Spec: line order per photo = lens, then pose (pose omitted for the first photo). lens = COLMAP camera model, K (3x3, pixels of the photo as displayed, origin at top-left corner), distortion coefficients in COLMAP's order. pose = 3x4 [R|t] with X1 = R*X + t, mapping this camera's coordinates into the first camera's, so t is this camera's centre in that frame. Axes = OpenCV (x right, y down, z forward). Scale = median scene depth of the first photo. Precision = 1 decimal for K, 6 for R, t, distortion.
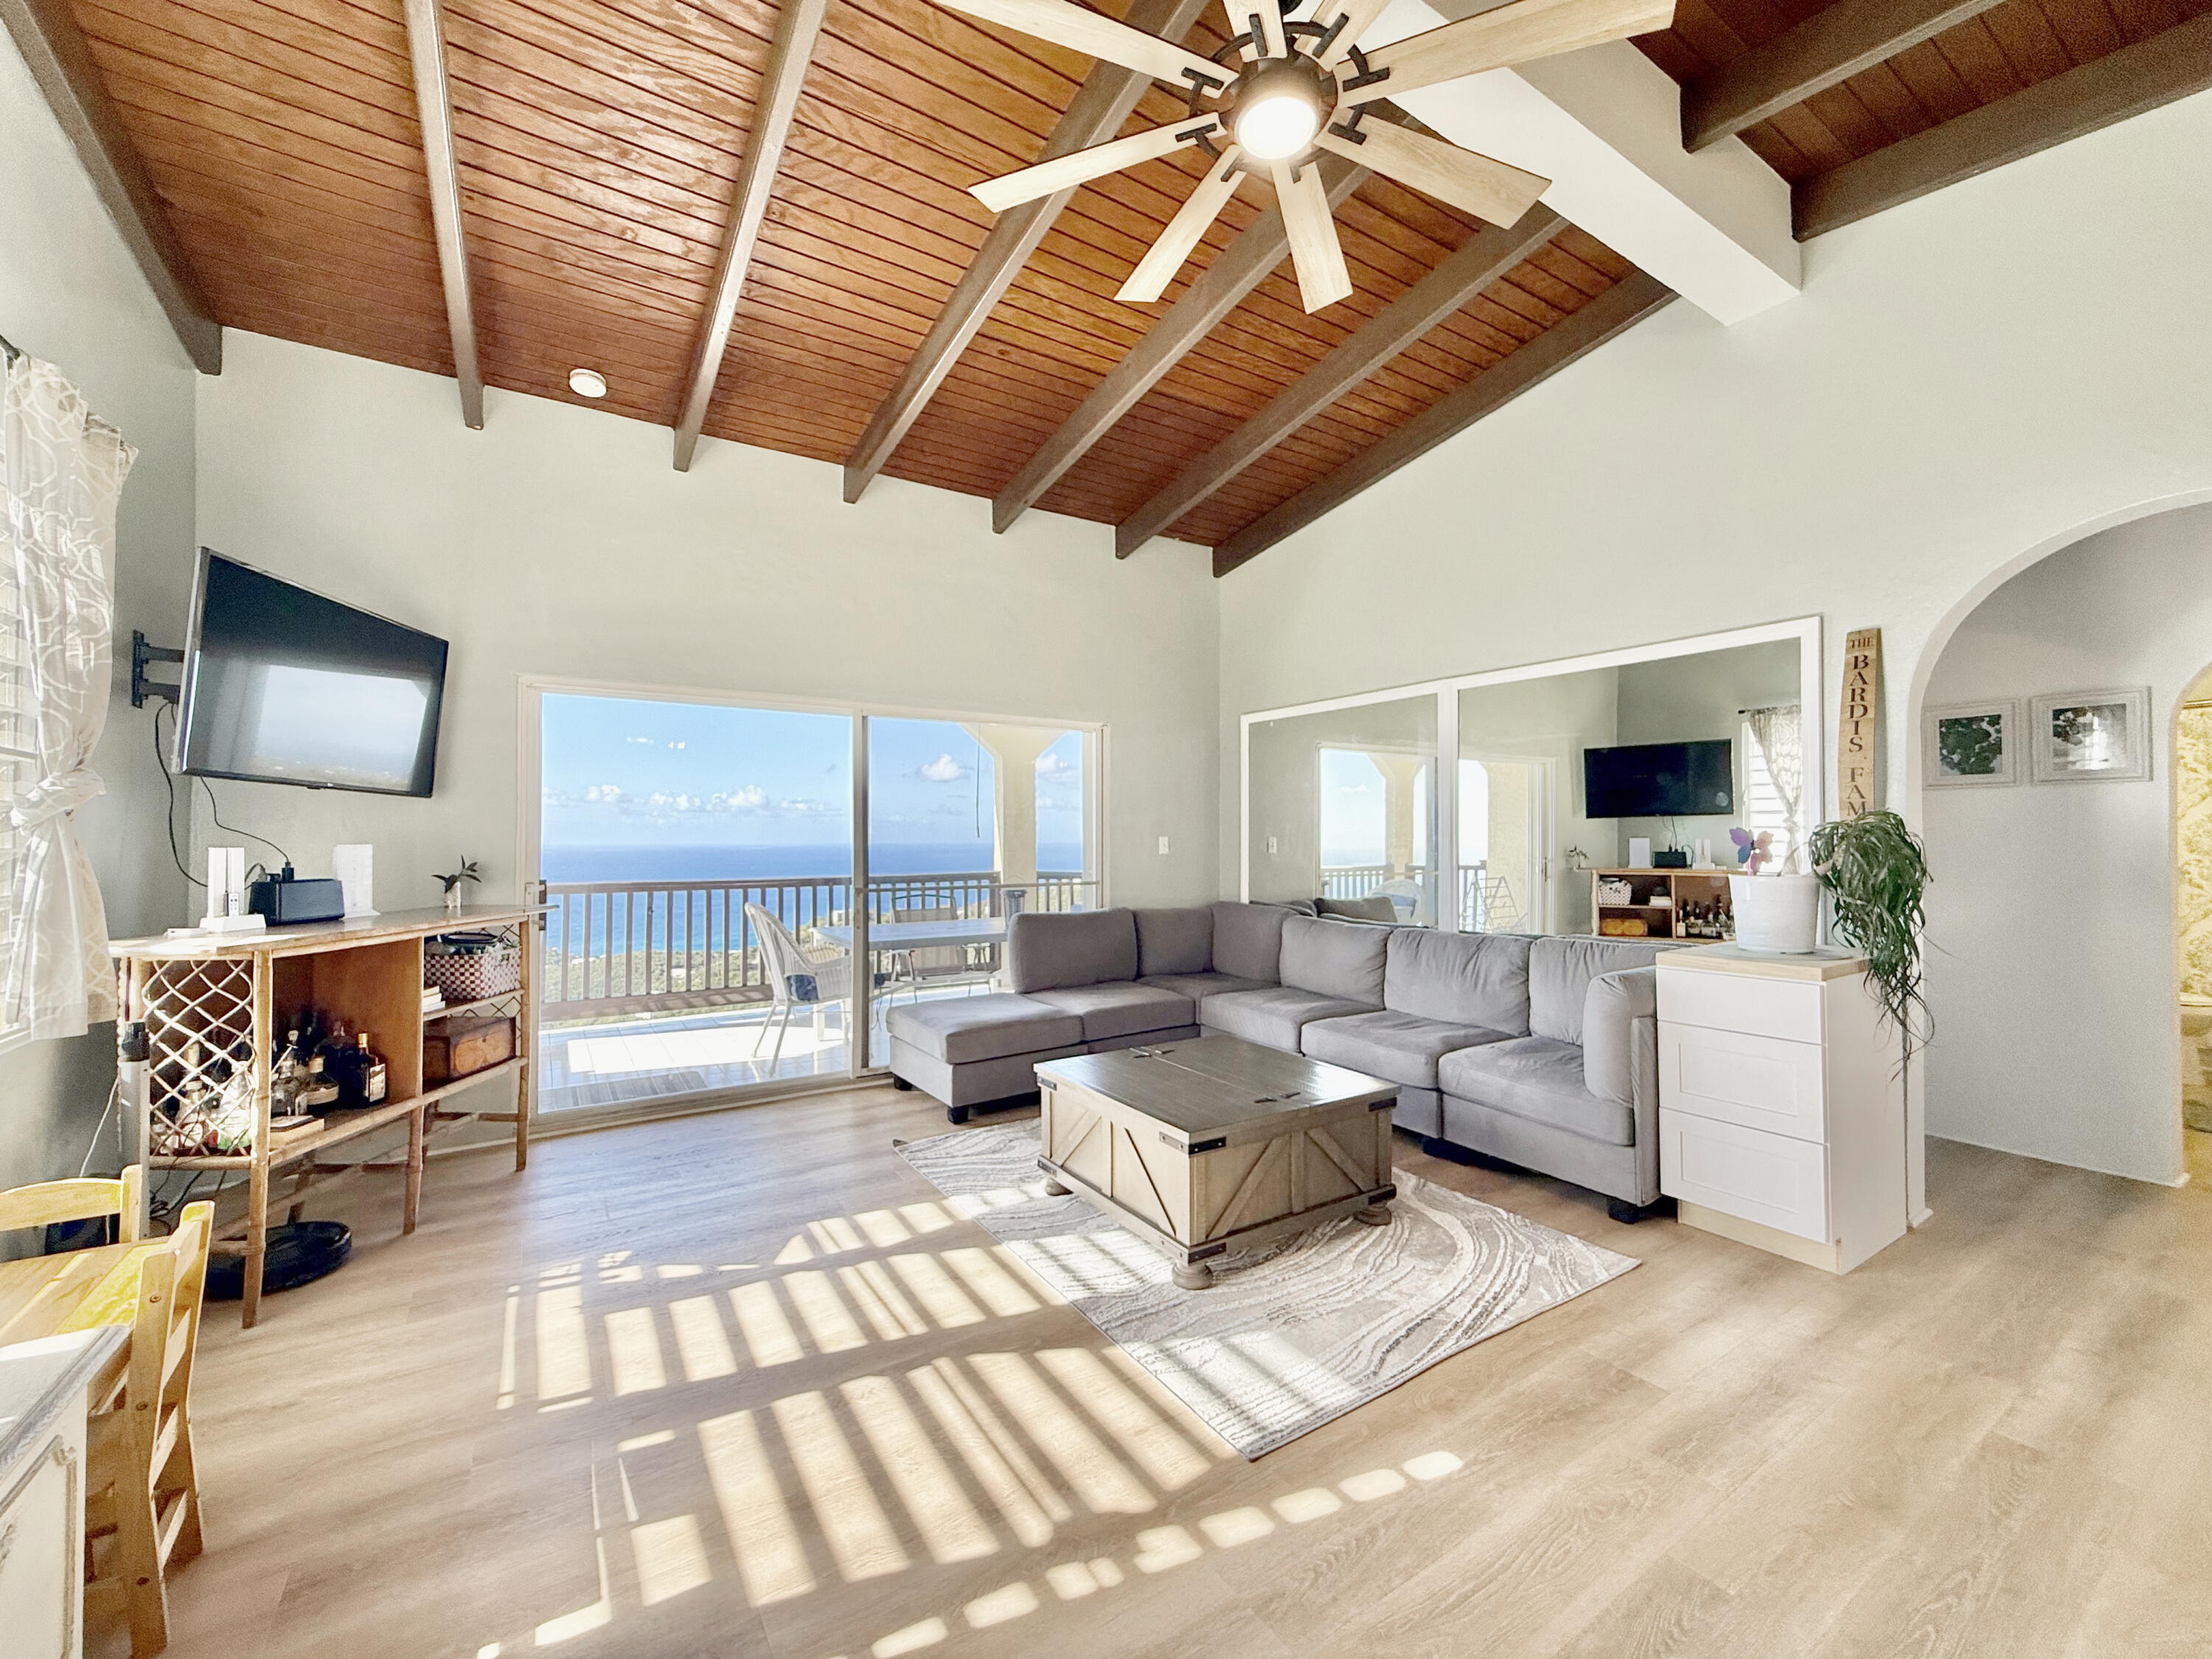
lens RADIAL K [[890.5, 0, 1082.9], [0, 890.5, 826.0], [0, 0, 1]] dist [-0.000796, 0.000492]
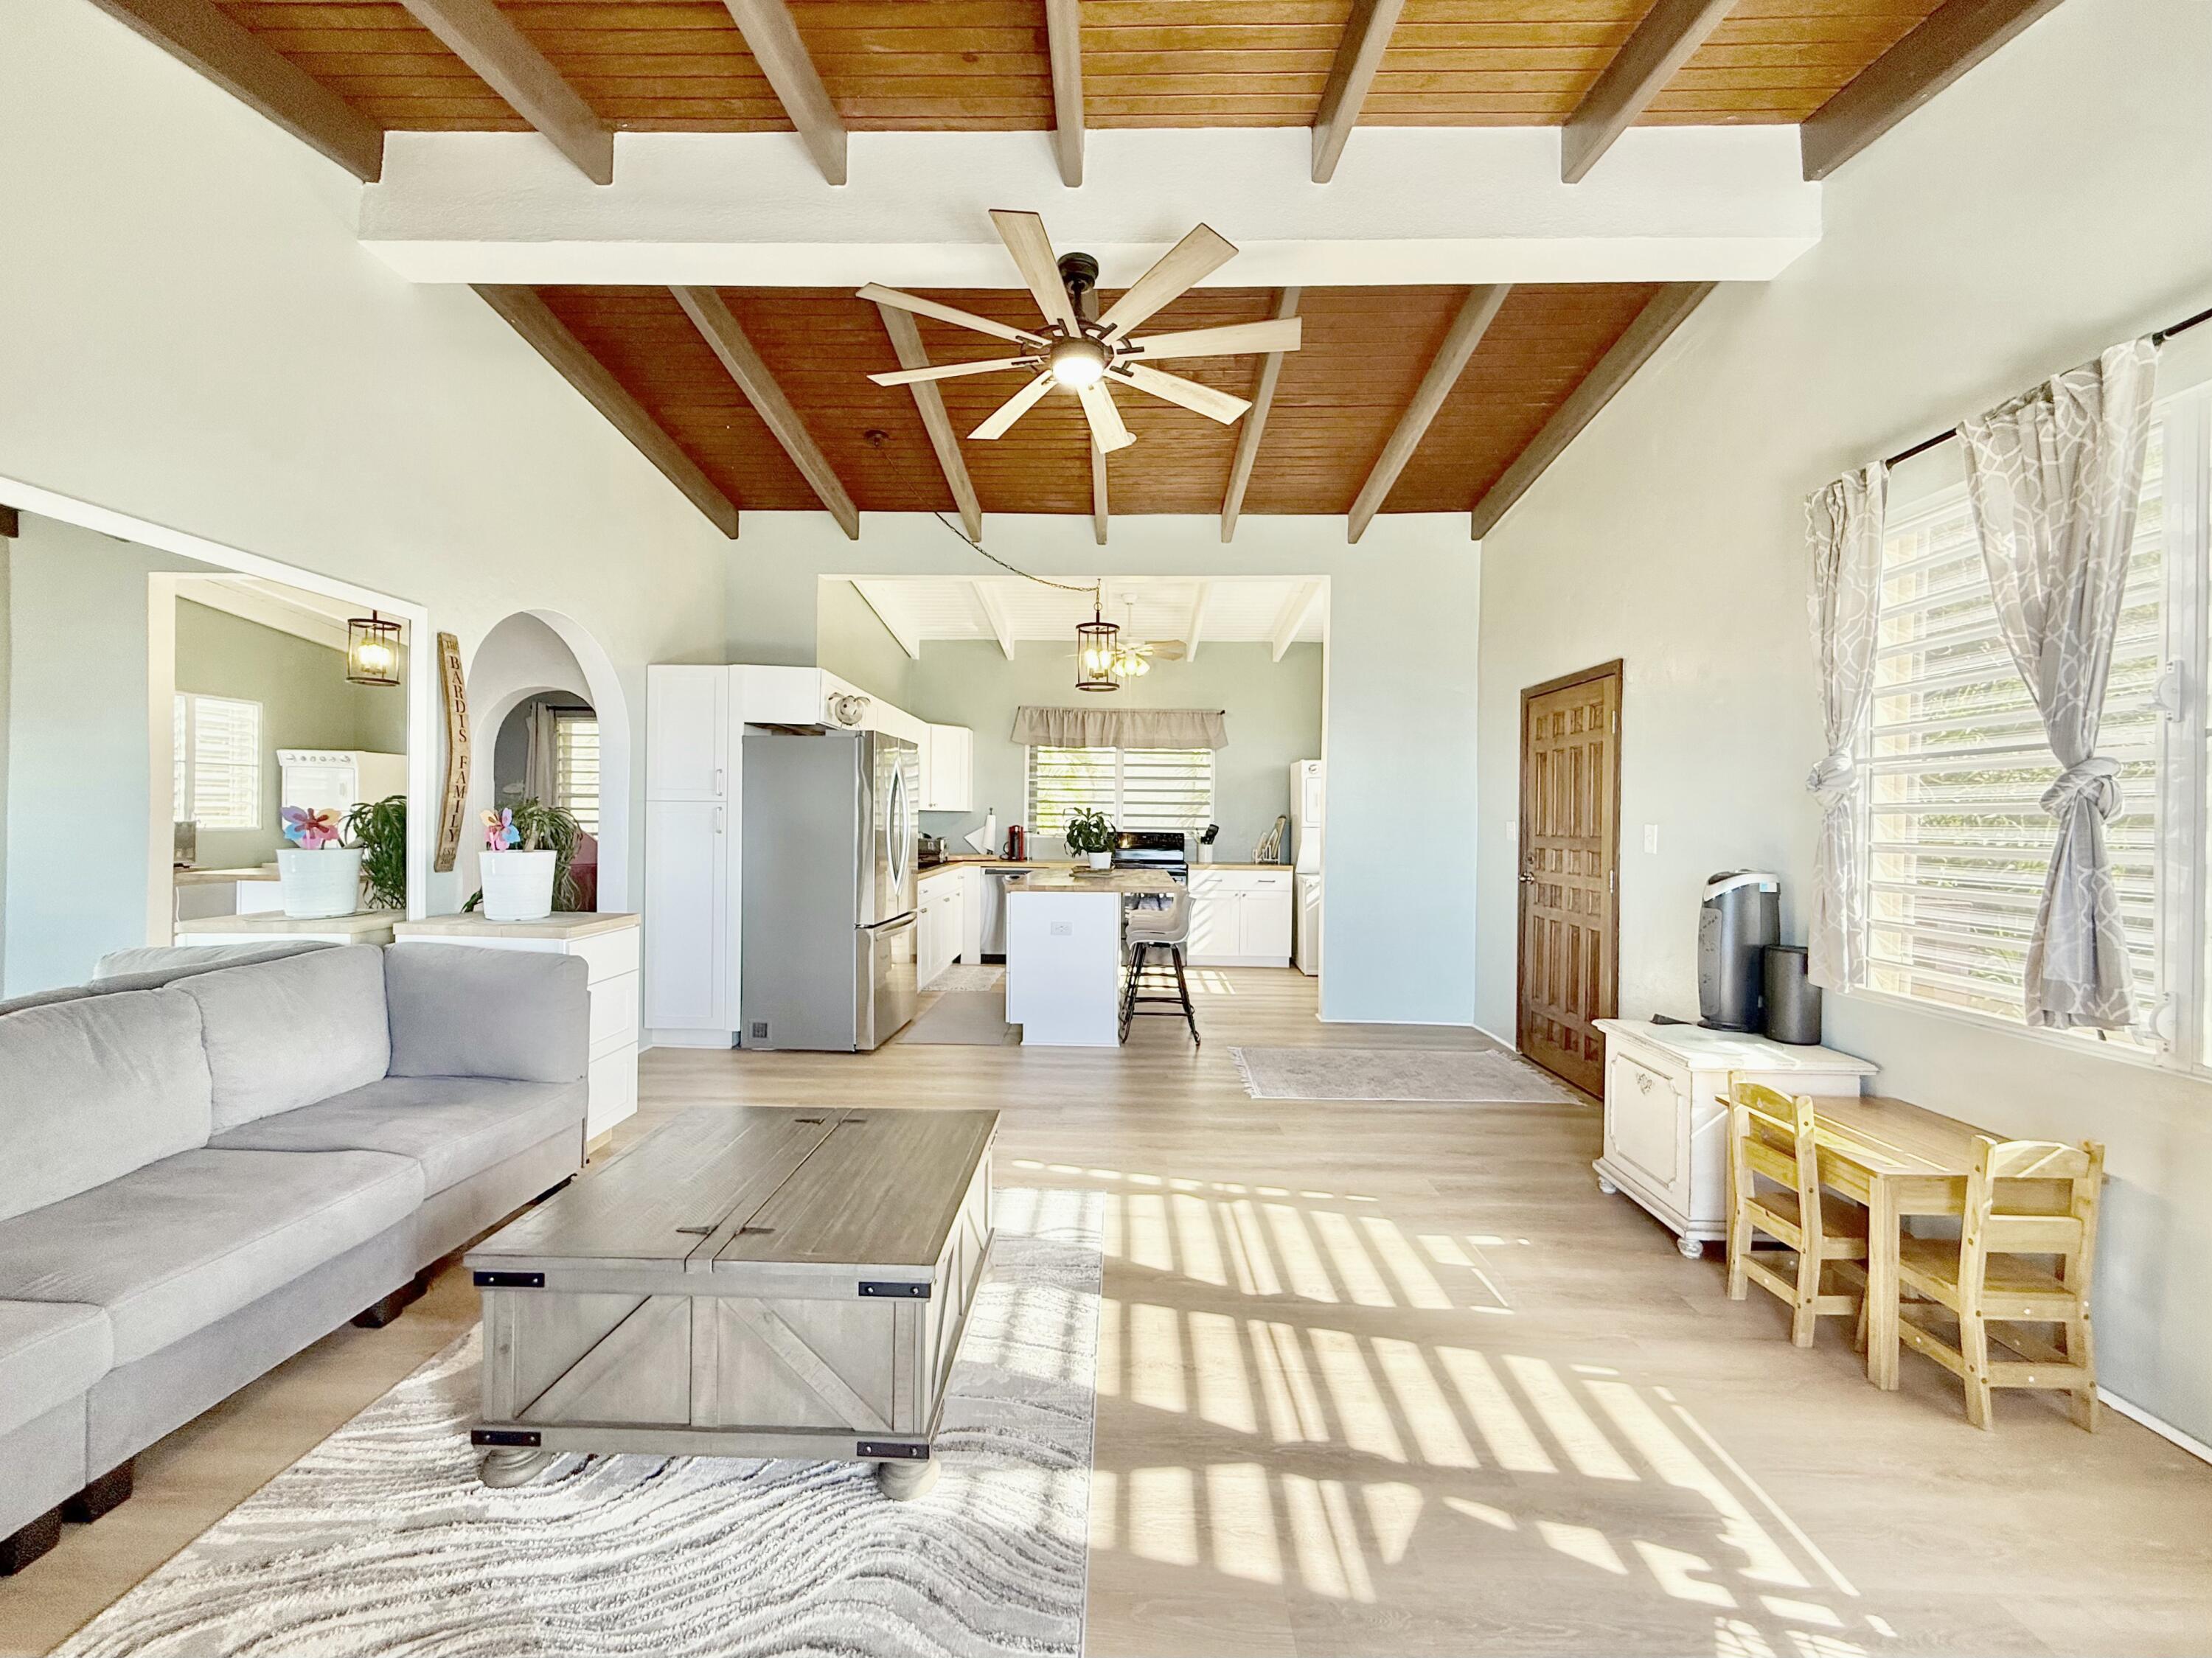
lens RADIAL K [[890.4, 0, 1130.1], [0, 890.4, 815.8], [0, 0, 1]] dist [-0.000796, 0.000492]
pose [[-0.854729, -0.007325, 0.519022, -0.452539], [-0.020568, 0.999593, -0.019764, 0.019093], [-0.518666, -0.027568, -0.854532, 1.526514]]
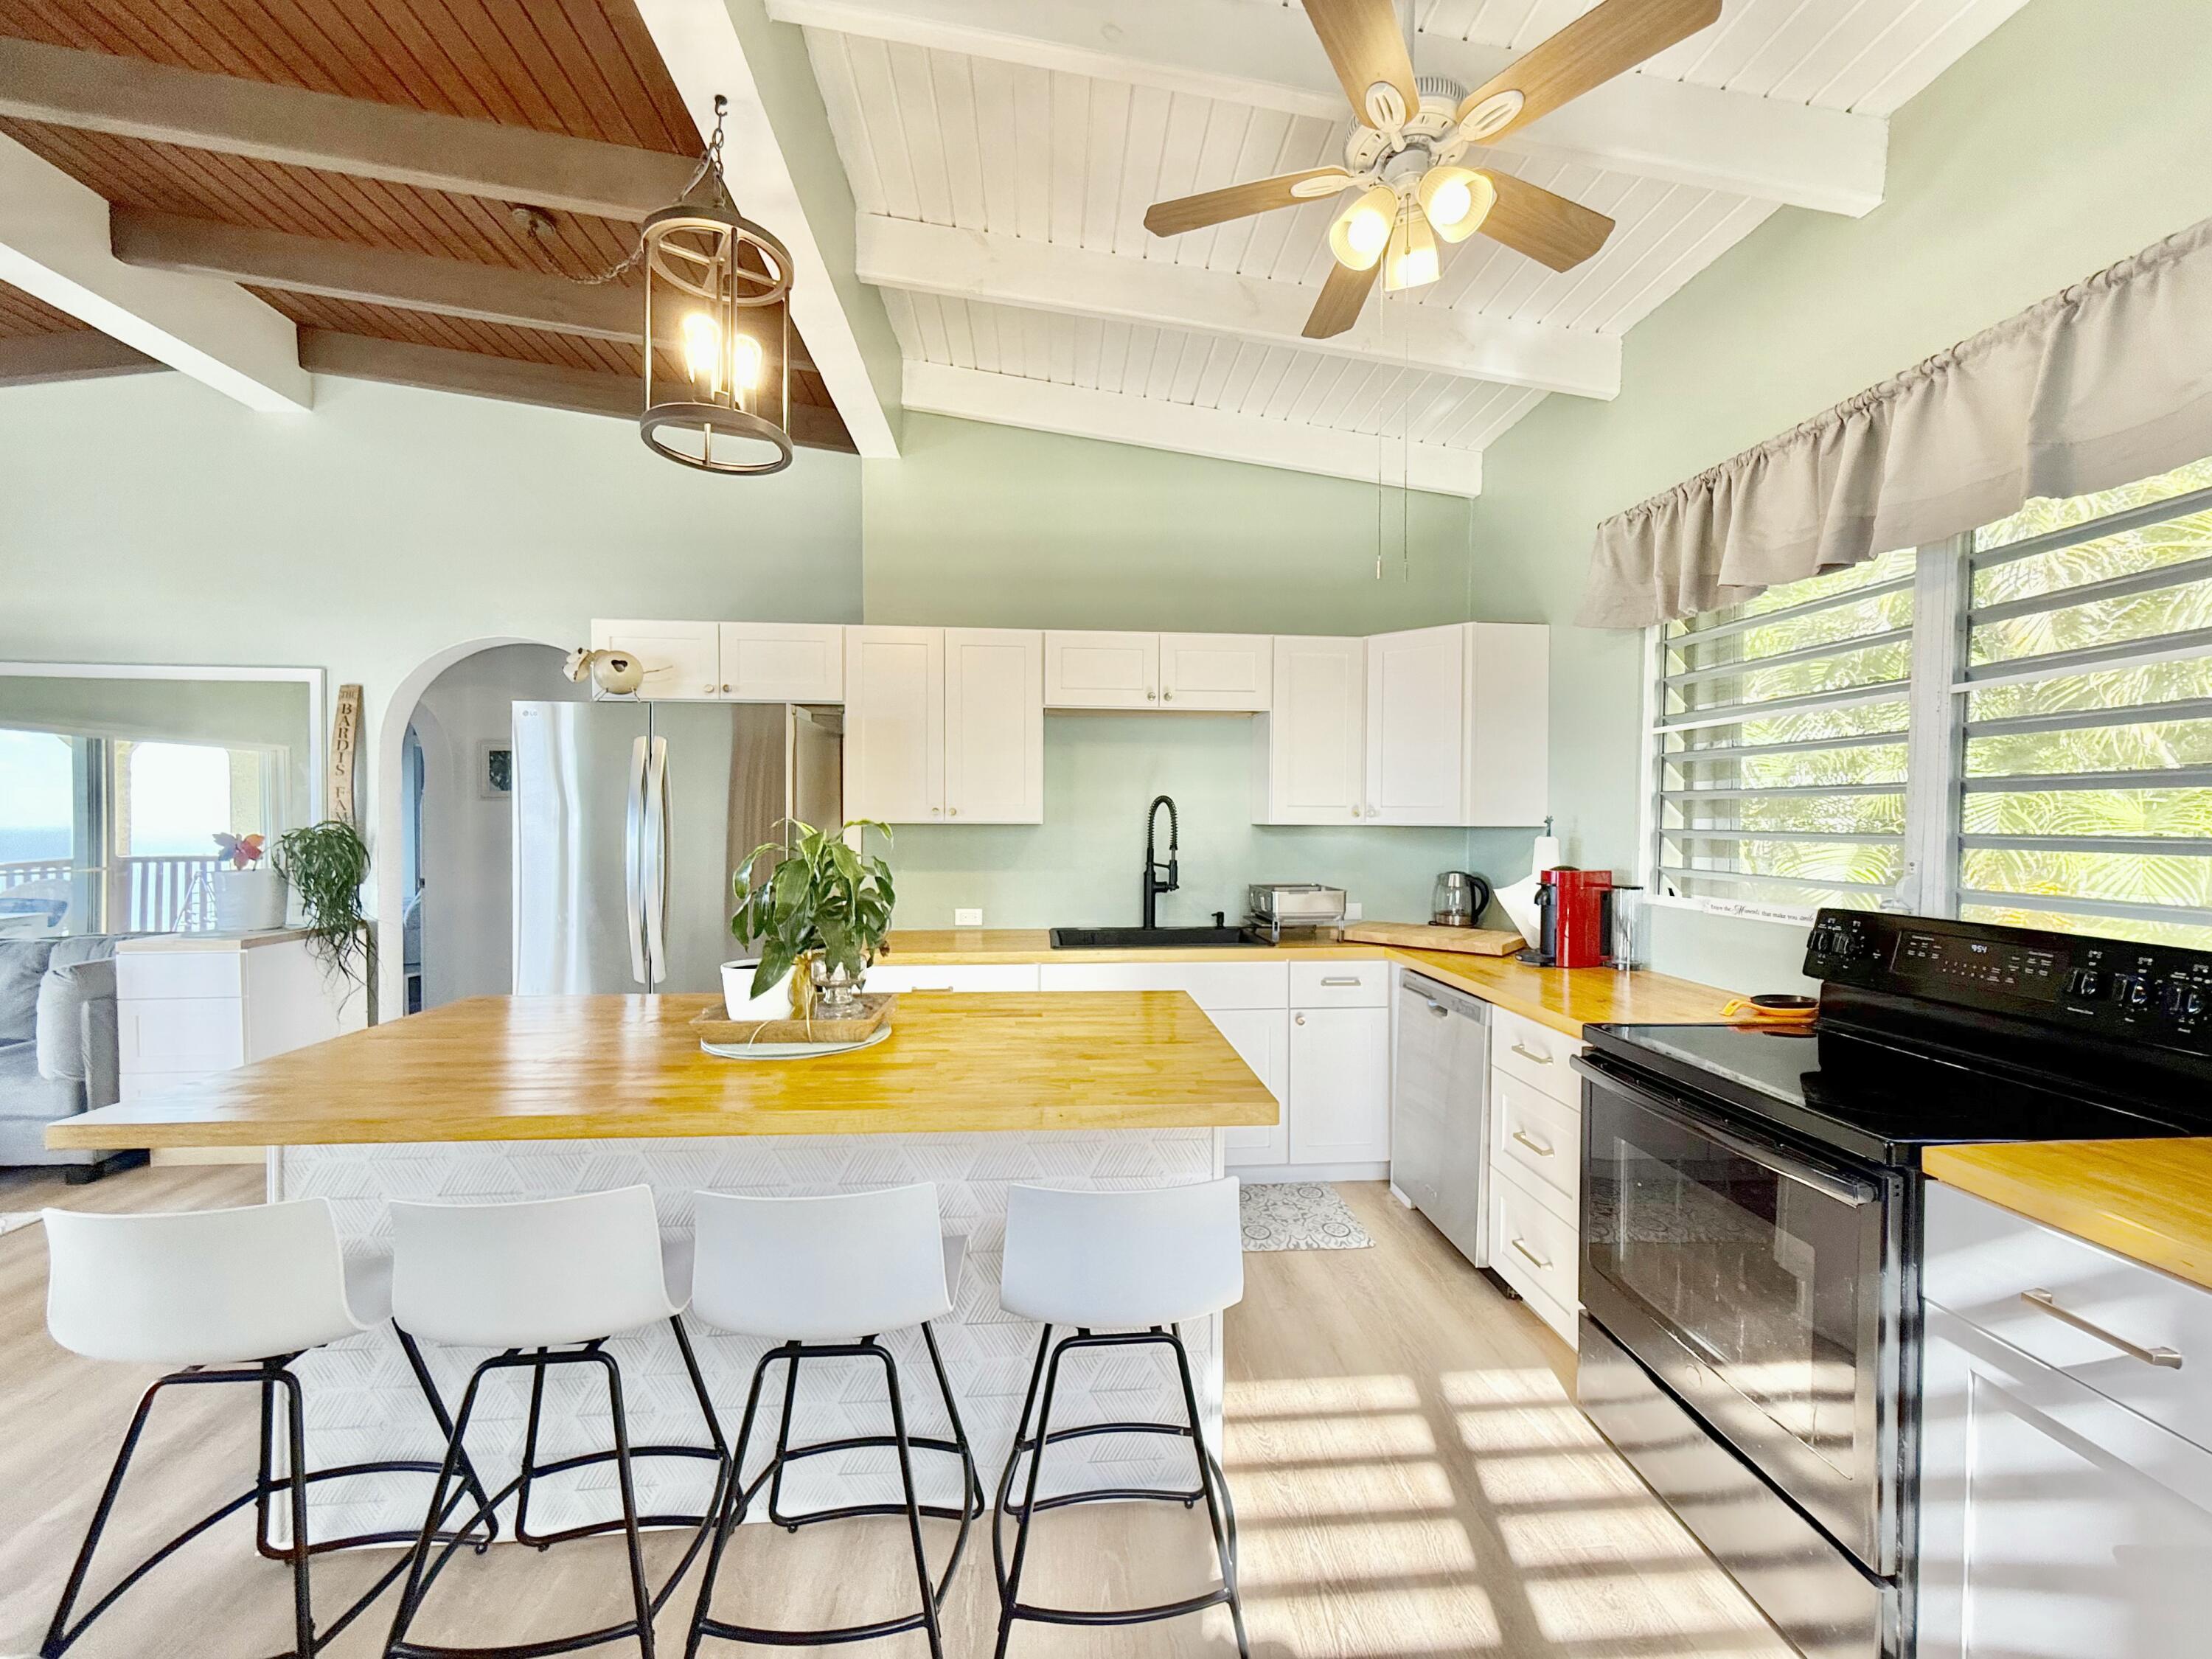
lens RADIAL K [[890.5, 0, 1120.0], [0, 890.5, 829.9], [0, 0, 1]] dist [-0.000796, 0.000492]
pose [[0.456399, -0.010284, 0.889716, 0.230296], [-0.016136, 0.999673, 0.019832, -0.051059], [-0.889629, -0.023408, 0.456084, -0.746974]]
